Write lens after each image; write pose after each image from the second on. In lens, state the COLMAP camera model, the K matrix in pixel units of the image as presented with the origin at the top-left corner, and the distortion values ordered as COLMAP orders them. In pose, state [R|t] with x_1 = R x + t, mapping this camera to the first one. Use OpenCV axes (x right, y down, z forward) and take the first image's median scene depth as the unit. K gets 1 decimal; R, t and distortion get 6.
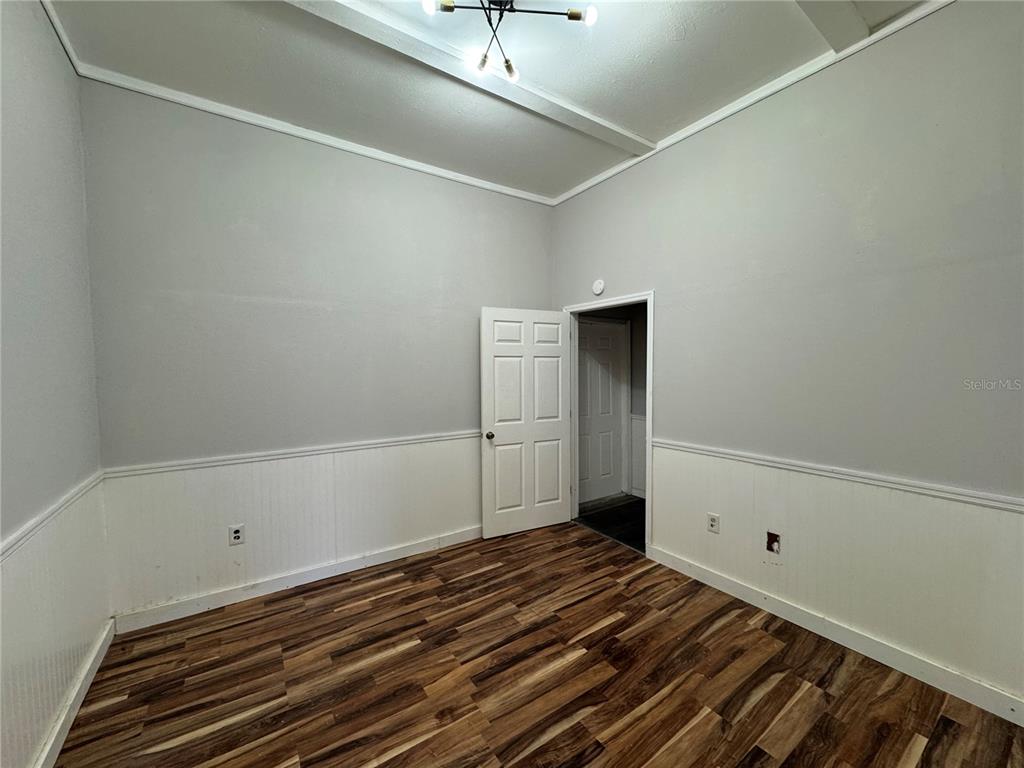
lens RADIAL K [[409.0, 0, 513.1], [0, 409.0, 382.8], [0, 0, 1]] dist [-0.003196, 0.000280]
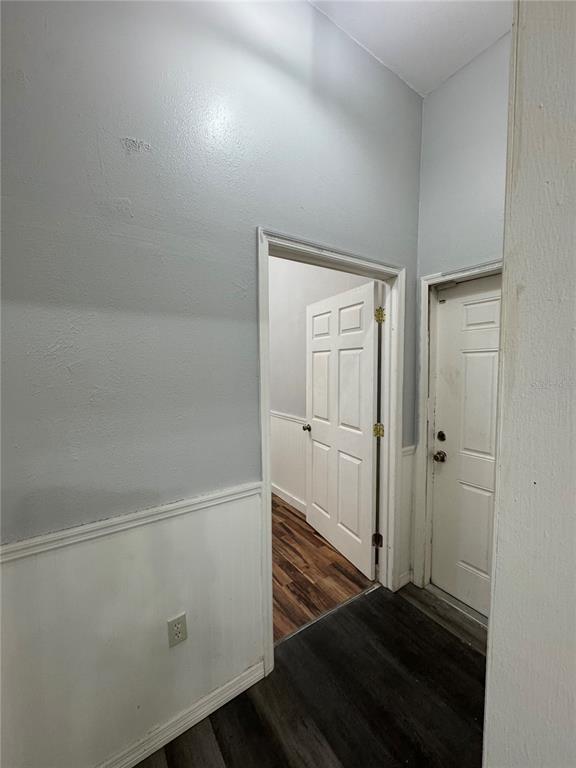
lens RADIAL K [[306.8, 0, 293.4], [0, 306.8, 383.8], [0, 0, 1]] dist [-0.003196, 0.000280]
pose [[0.006945, 0.062509, -0.998020, 0.743046], [-0.043203, 0.997131, 0.062153, -0.032153], [0.999042, 0.042686, 0.009625, 0.974317]]
